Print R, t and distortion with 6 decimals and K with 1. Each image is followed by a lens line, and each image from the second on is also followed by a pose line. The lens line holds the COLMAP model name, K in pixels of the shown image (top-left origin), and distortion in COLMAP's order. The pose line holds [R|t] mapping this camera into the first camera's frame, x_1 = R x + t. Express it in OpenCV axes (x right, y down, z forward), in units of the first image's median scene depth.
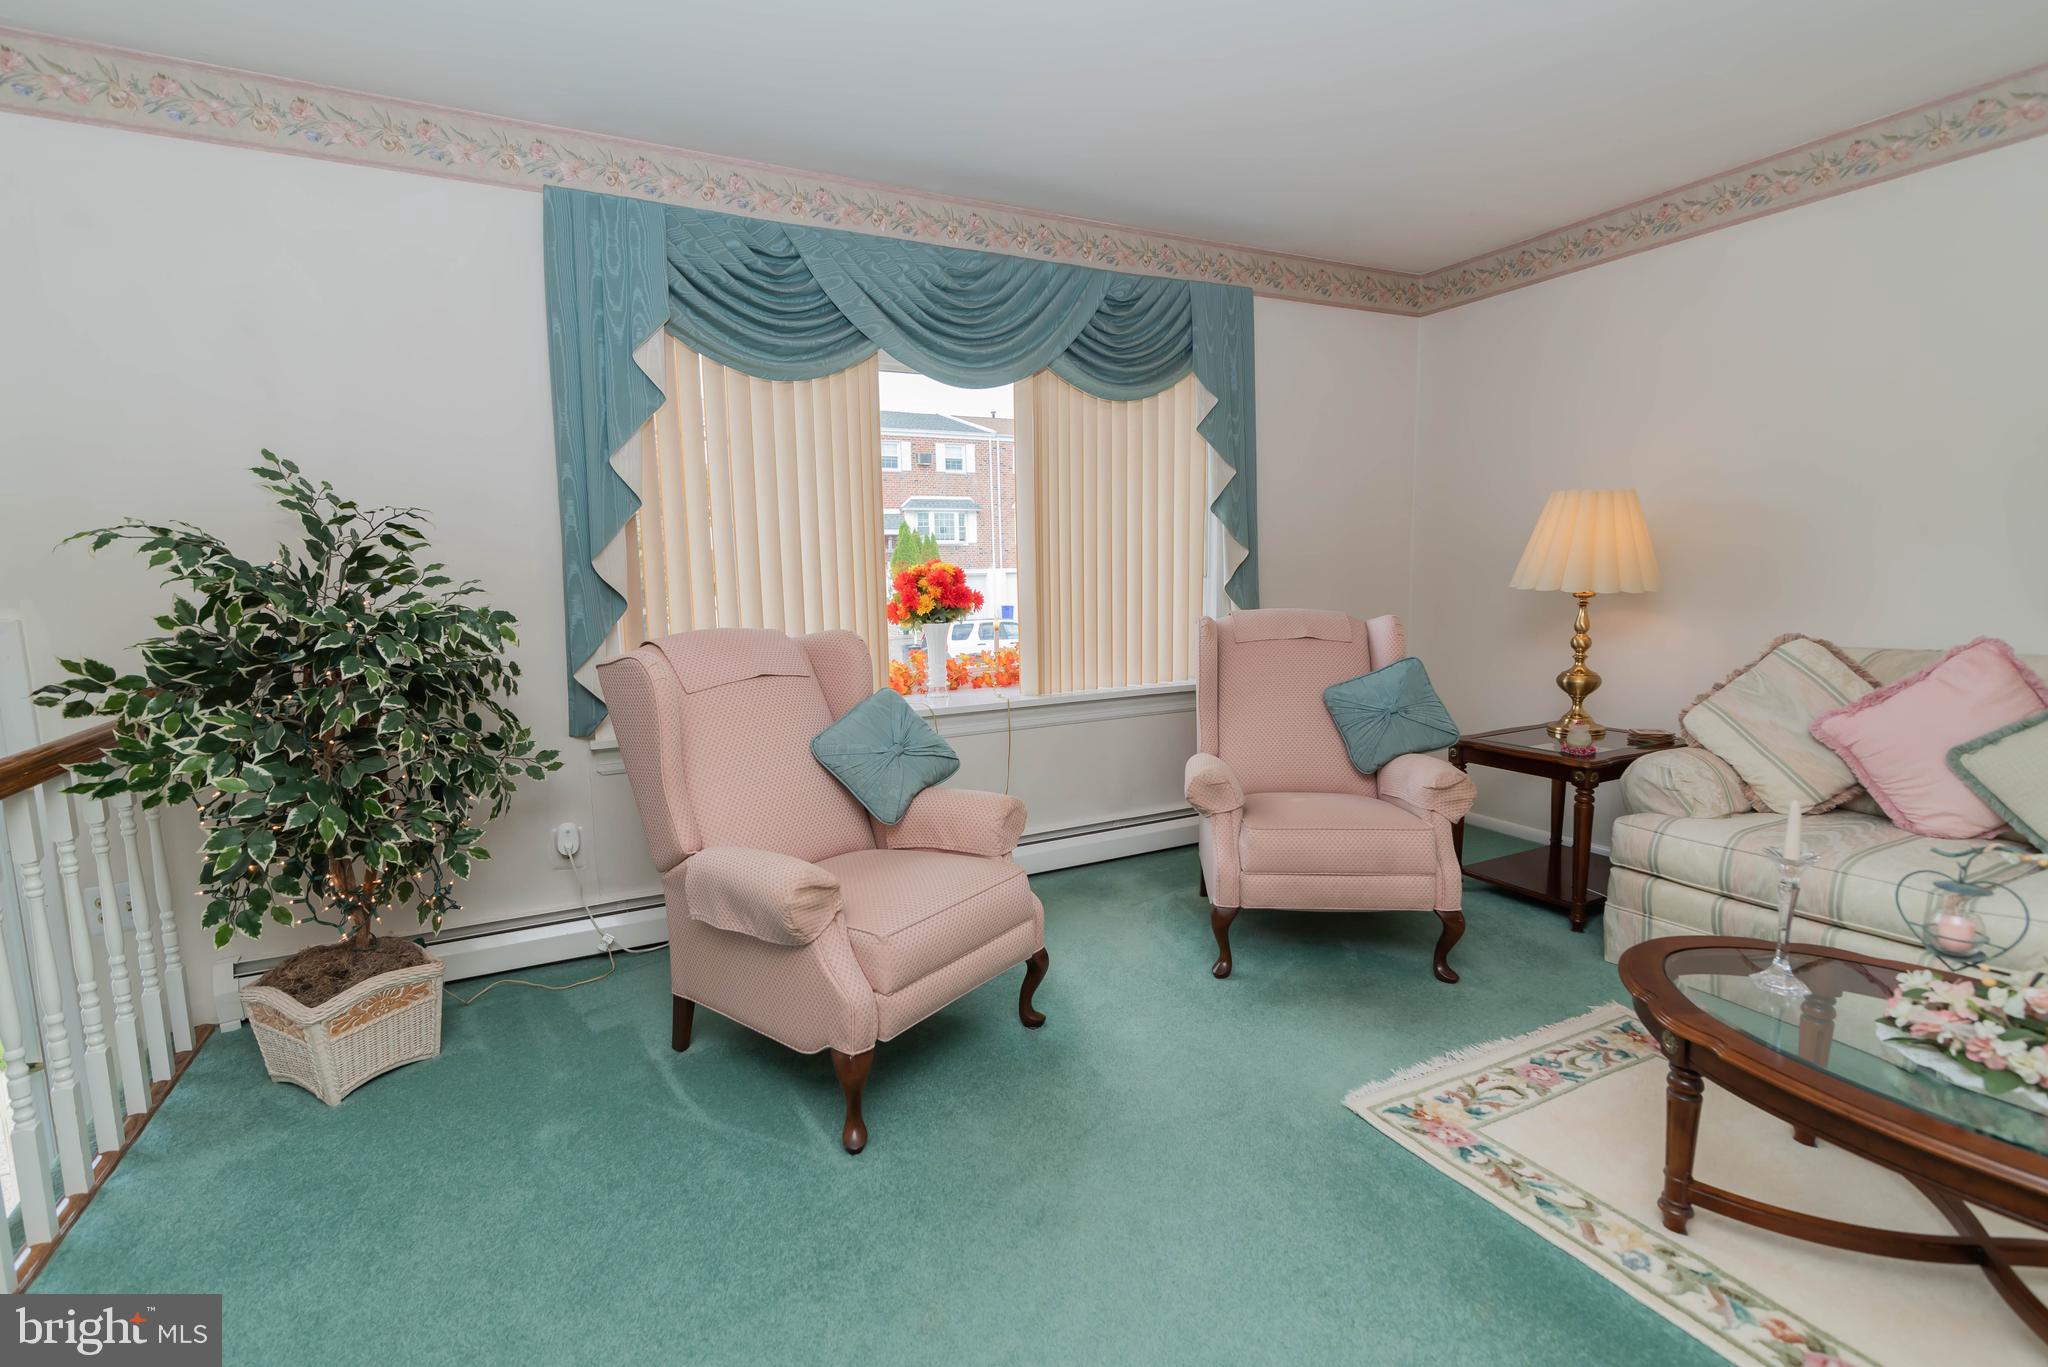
lens RADIAL K [[932.0, 0, 1032.5], [0, 932.0, 687.4], [0, 0, 1]] dist [0.021994, -0.000387]
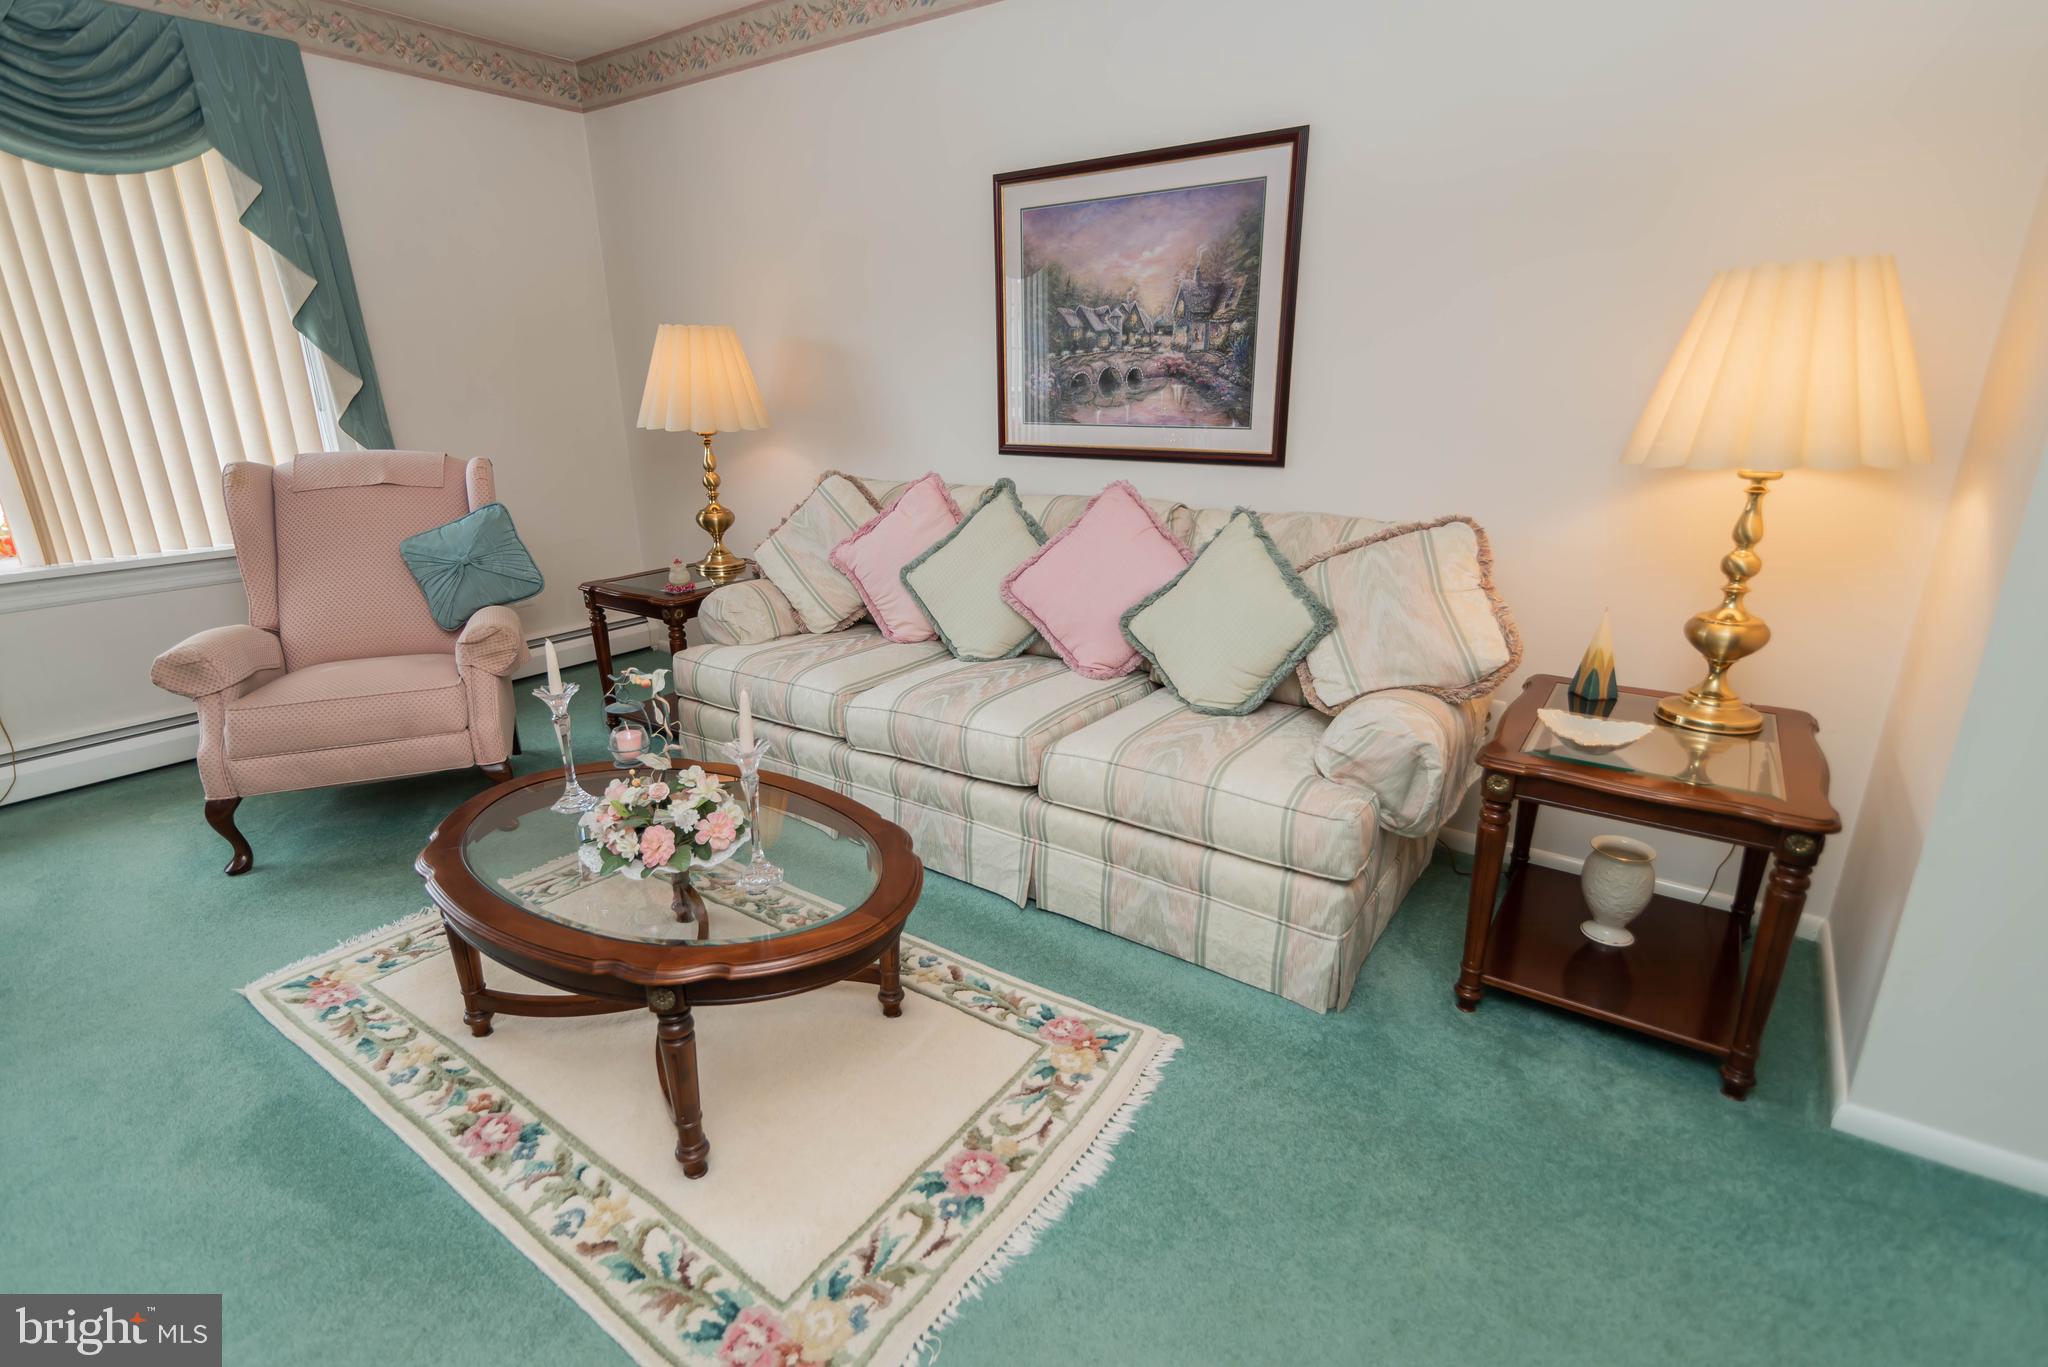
lens RADIAL K [[957.5, 0, 1024.0], [0, 957.5, 683.5], [0, 0, 1]] dist [0.017350, -0.000663]
pose [[0.896368, -0.122015, 0.426189, 0.484937], [0.048169, 0.982492, 0.179971, -0.002488], [-0.440686, -0.140791, 0.886551, -0.133794]]
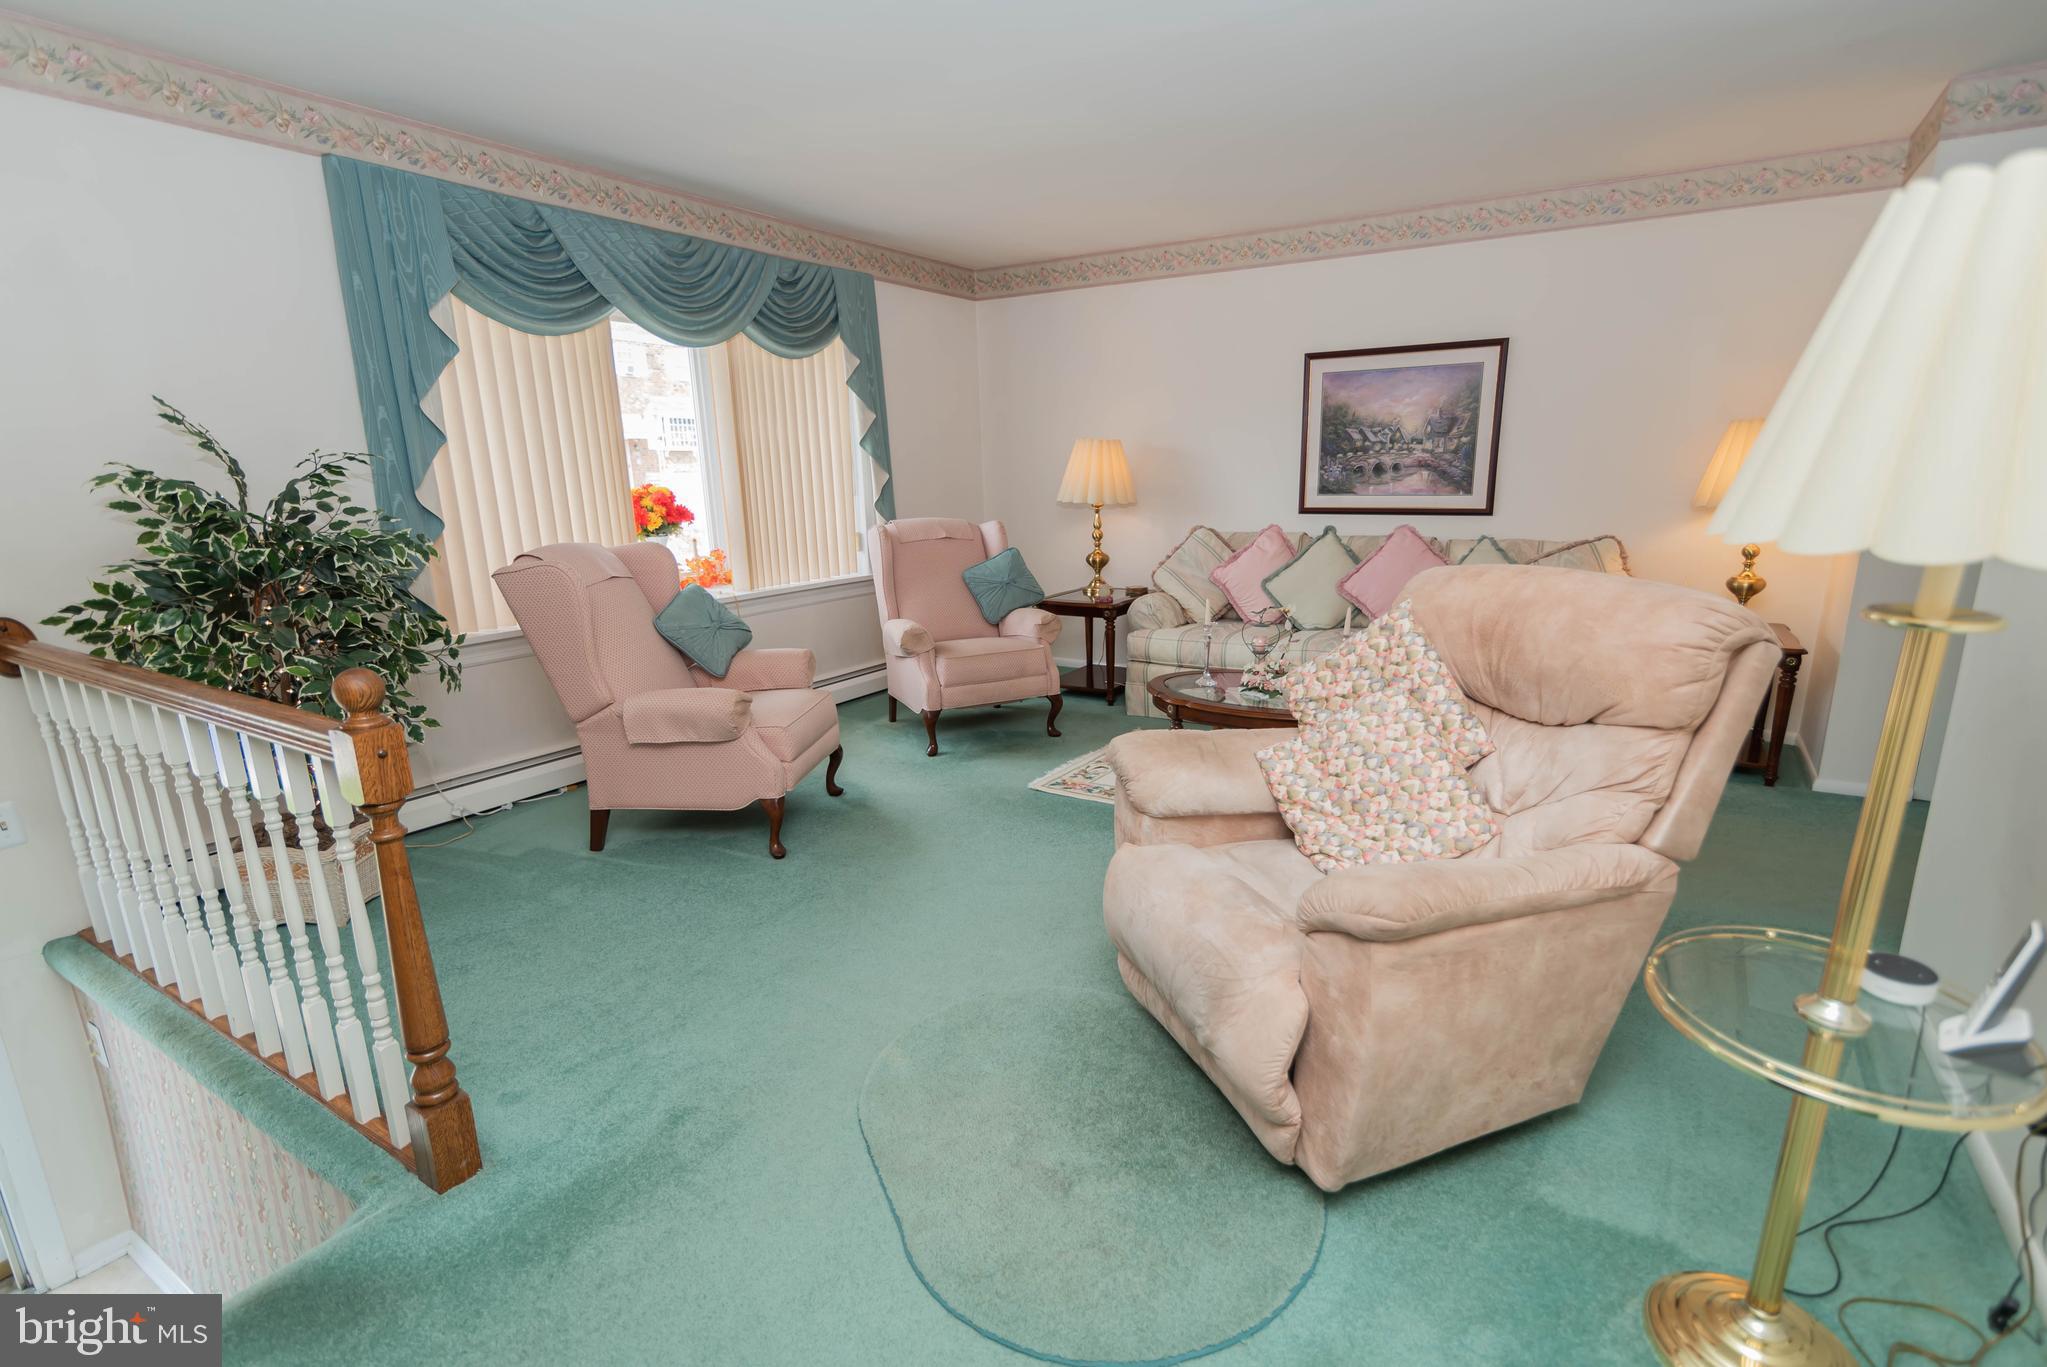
lens RADIAL K [[975.0, 0, 1053.8], [0, 975.0, 706.0], [0, 0, 1]] dist [0.028348, -0.000309]
pose [[0.854350, -0.122711, 0.505003, -0.423943], [0.068683, 0.989861, 0.124332, 0.034331], [-0.515139, -0.071538, 0.854116, -0.483869]]
